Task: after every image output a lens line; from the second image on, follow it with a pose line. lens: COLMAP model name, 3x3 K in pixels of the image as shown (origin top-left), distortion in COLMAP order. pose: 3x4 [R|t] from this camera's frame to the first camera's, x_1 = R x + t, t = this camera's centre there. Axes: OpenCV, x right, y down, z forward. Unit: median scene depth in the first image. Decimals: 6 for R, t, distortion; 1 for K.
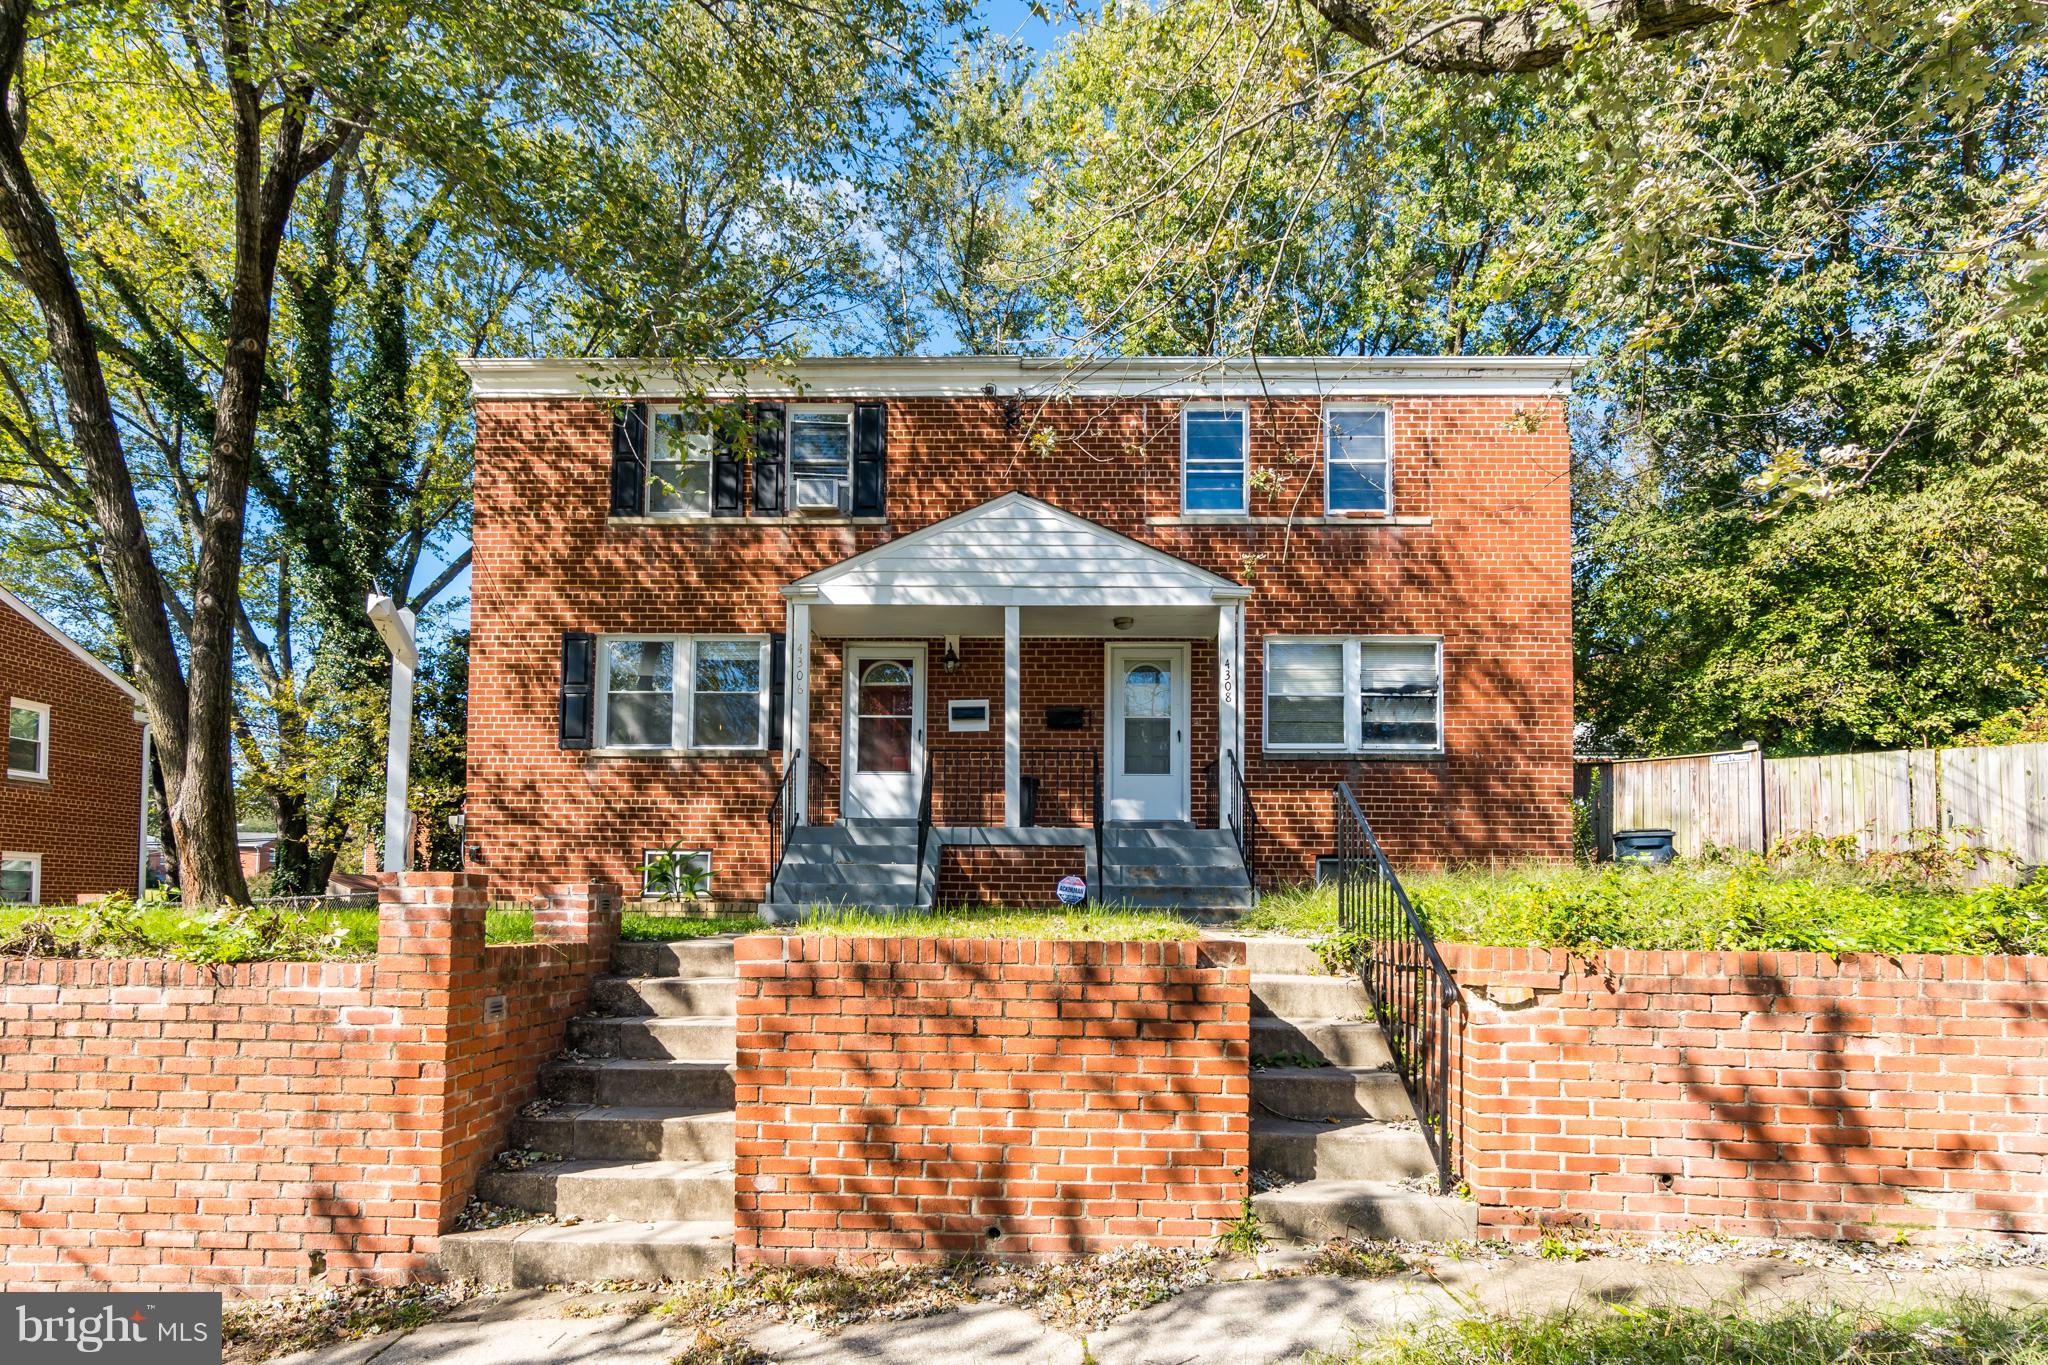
lens RADIAL K [[1050.1, 0, 1022.5], [0, 1050.1, 790.3], [0, 0, 1]] dist [0.004578, 0.000483]
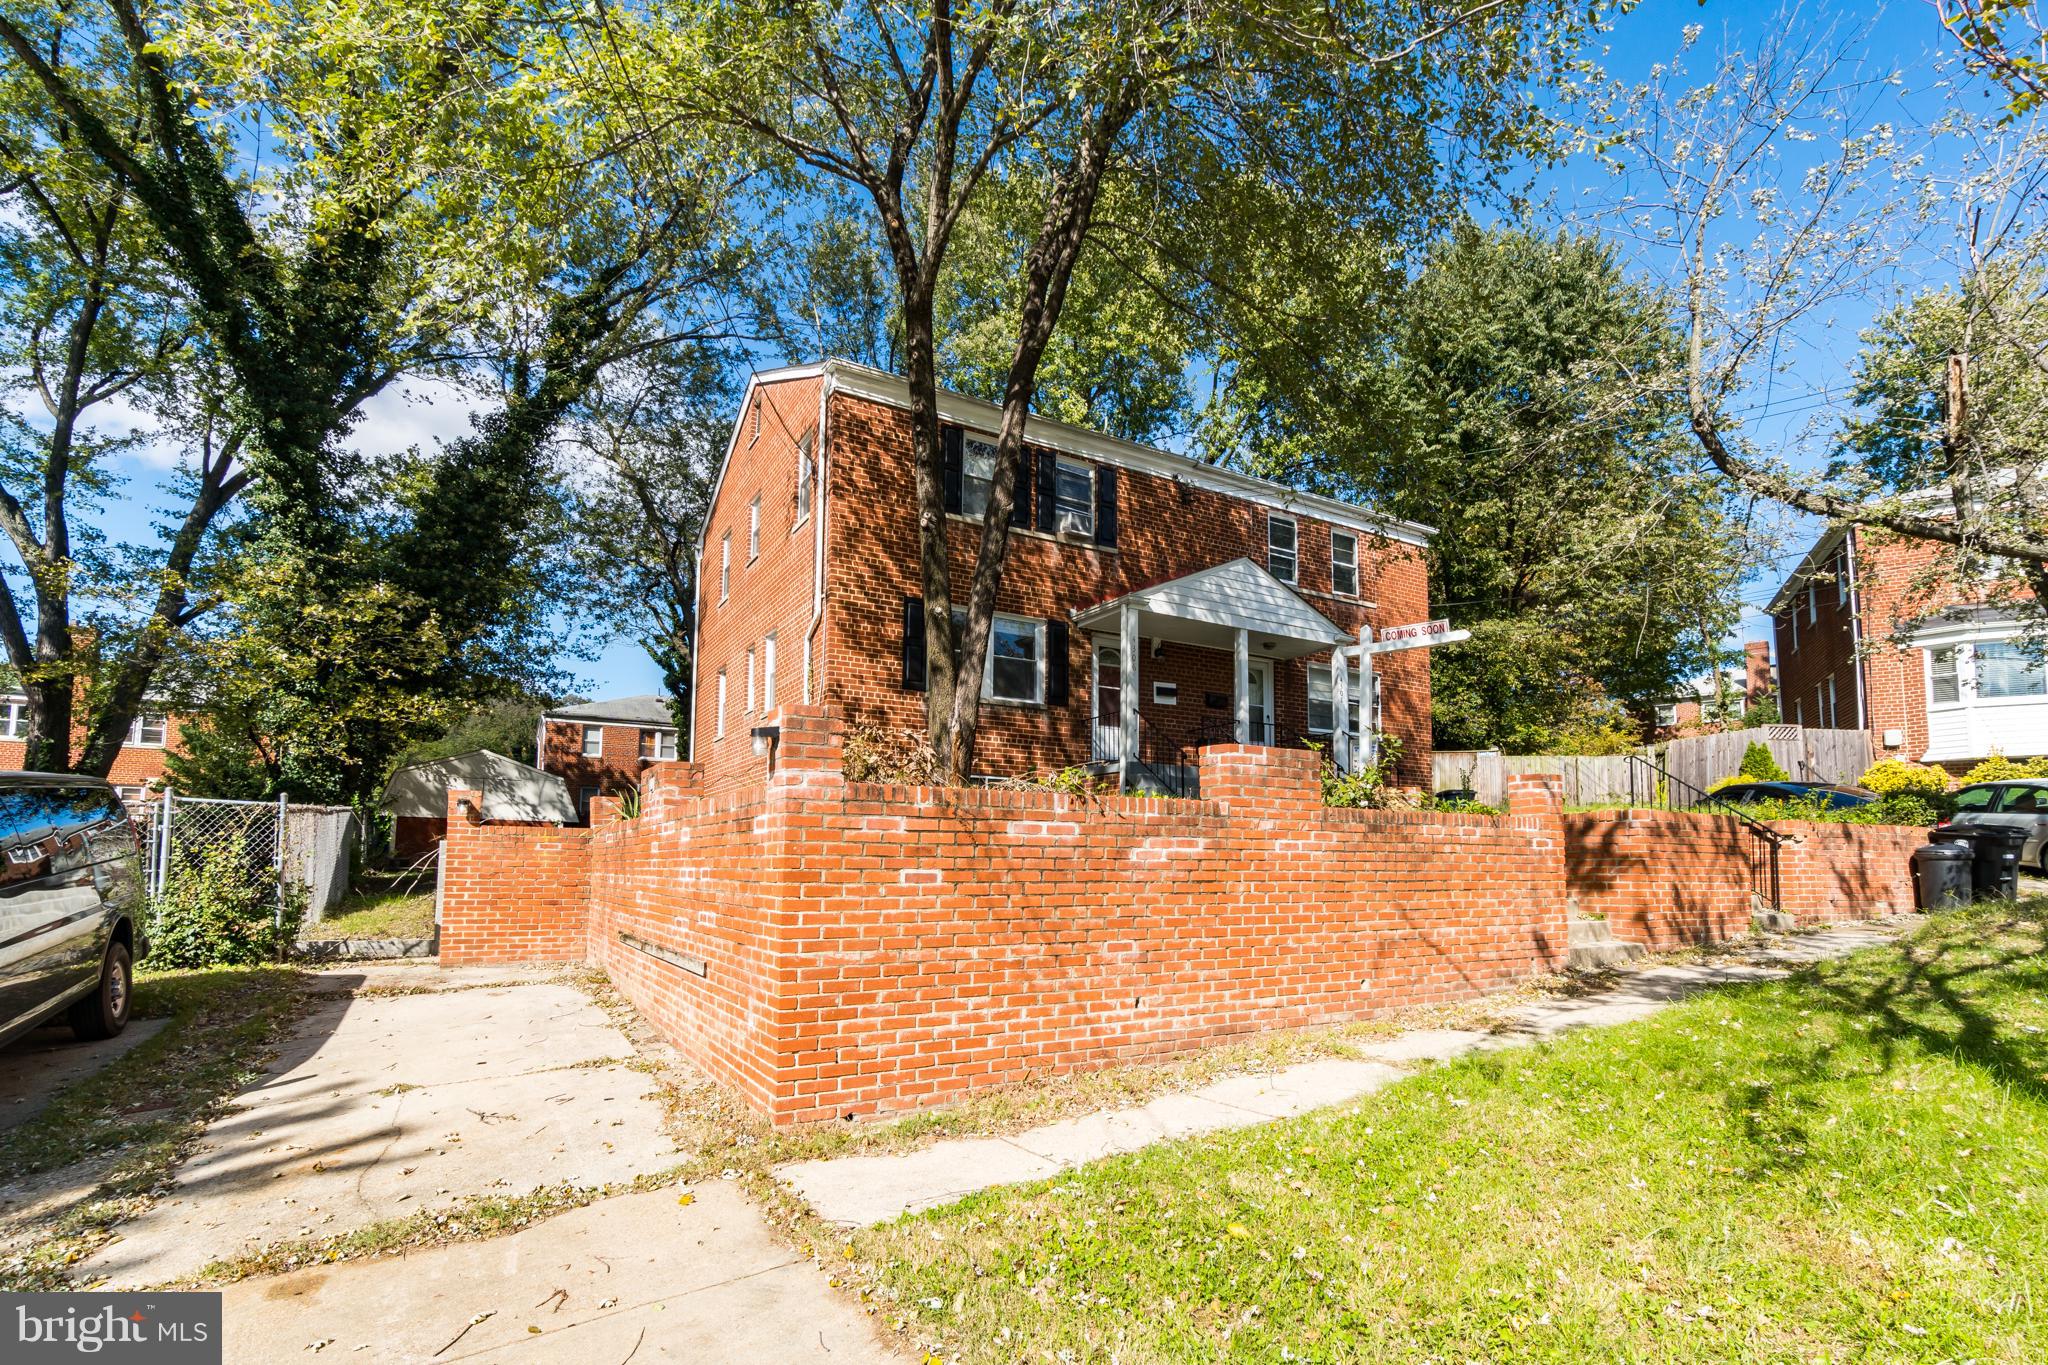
lens RADIAL K [[969.0, 0, 1024.0], [0, 969.0, 682.5], [0, 0, 1]] dist [-0.001731, -0.000080]
pose [[0.847006, 0.099320, 0.522223, -0.911505], [-0.062258, 0.994164, -0.088098, 0.044630], [-0.527926, 0.042107, 0.848246, -0.042539]]
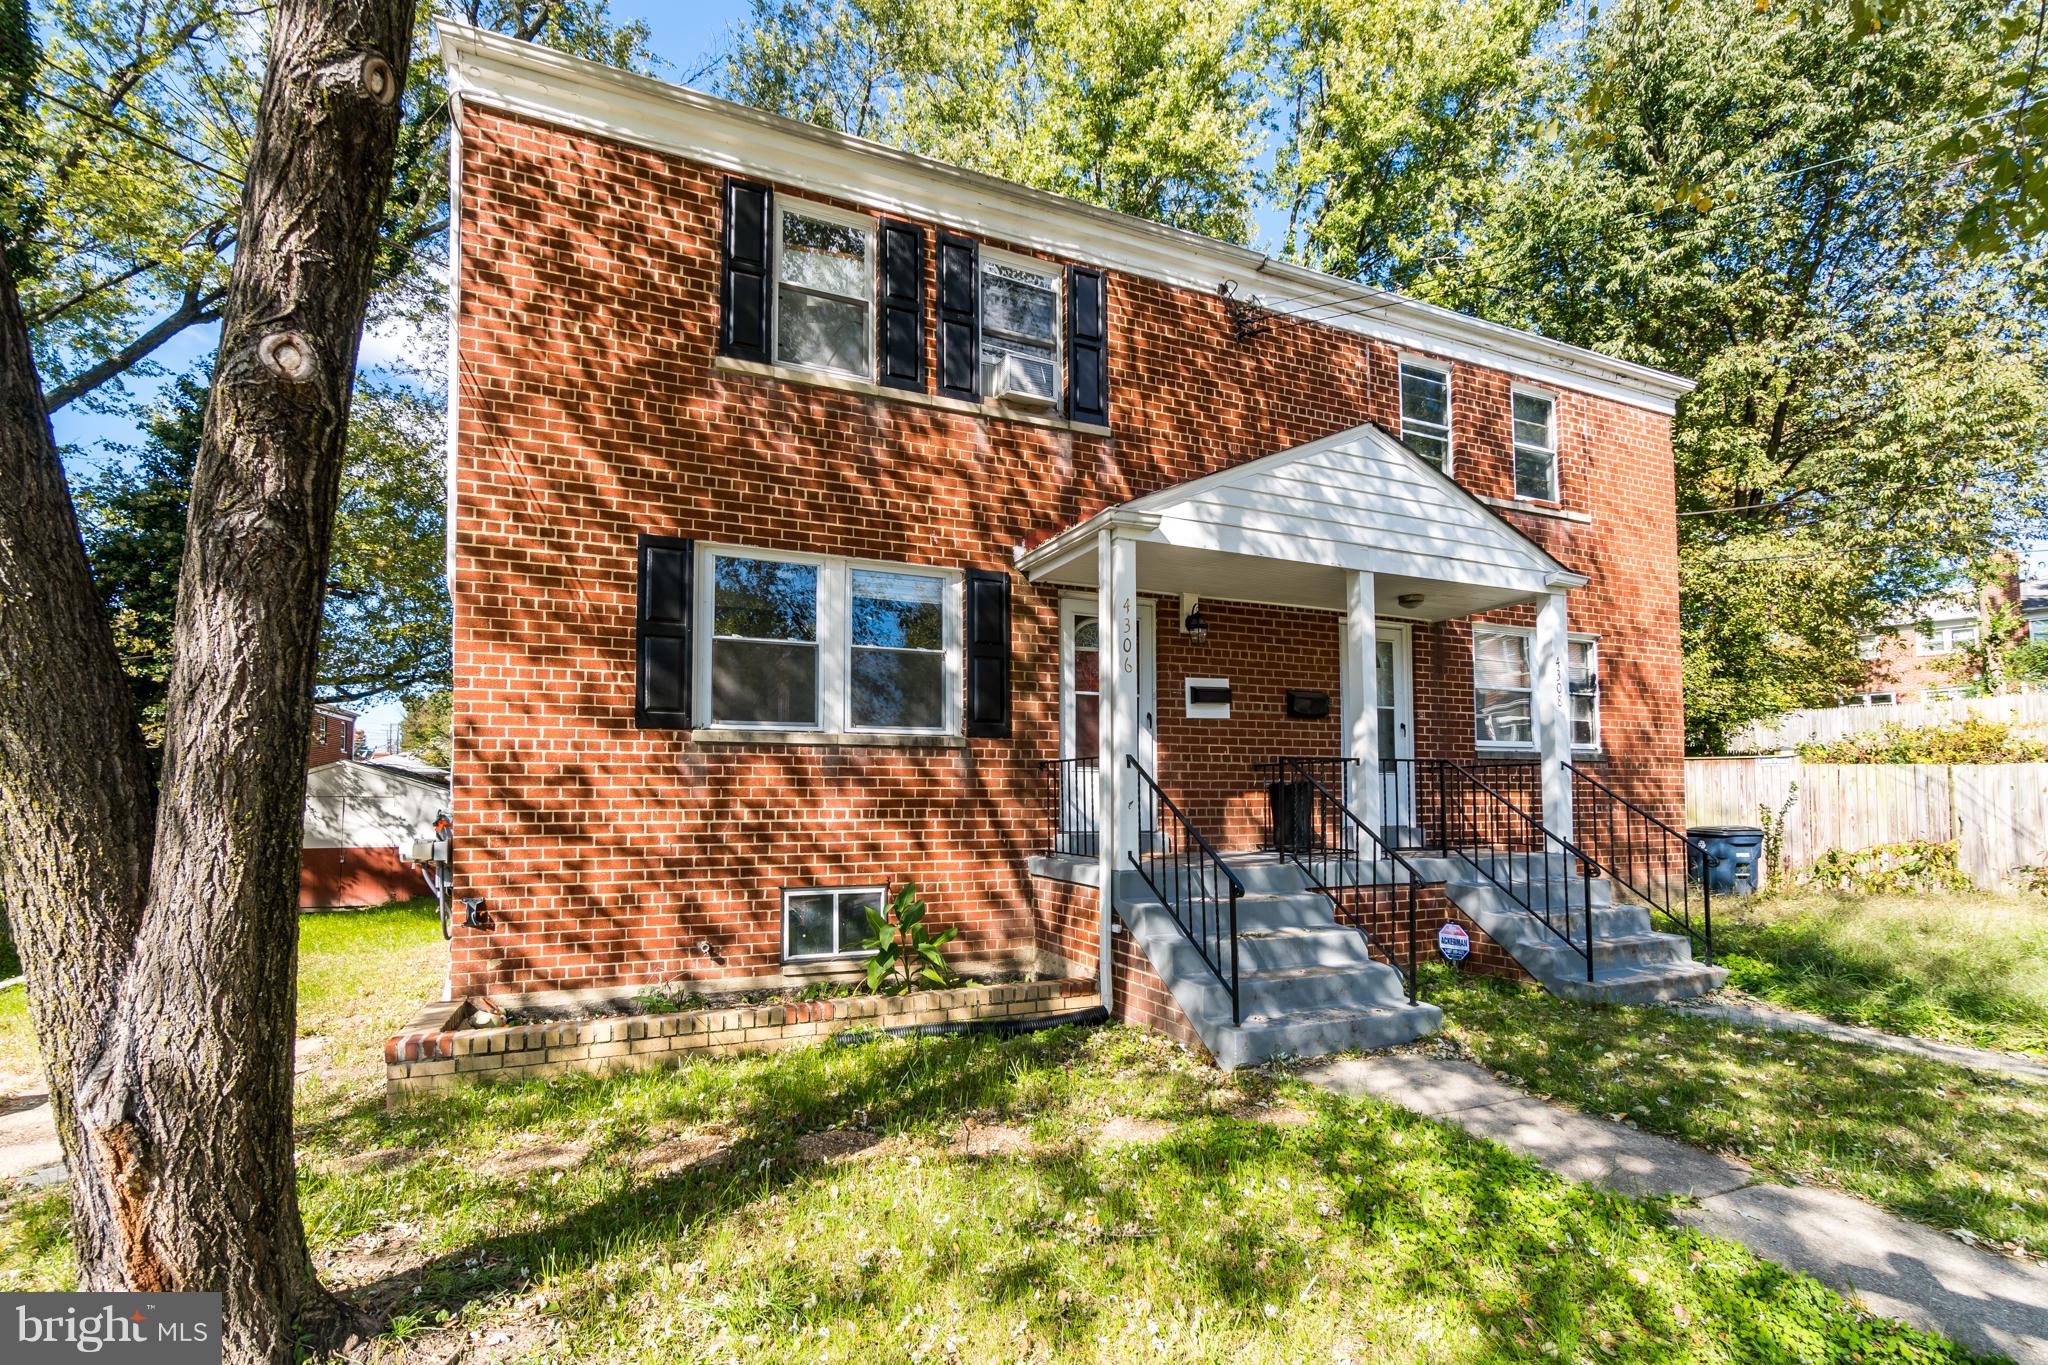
lens RADIAL K [[927.8, 0, 1013.9], [0, 927.8, 712.7], [0, 0, 1]] dist [-0.000986, -0.000197]
pose [[0.902675, 0.028771, 0.429360, -0.470944], [-0.032474, 0.999472, 0.001300, -0.055643], [-0.429096, -0.015116, 0.903132, 0.431370]]
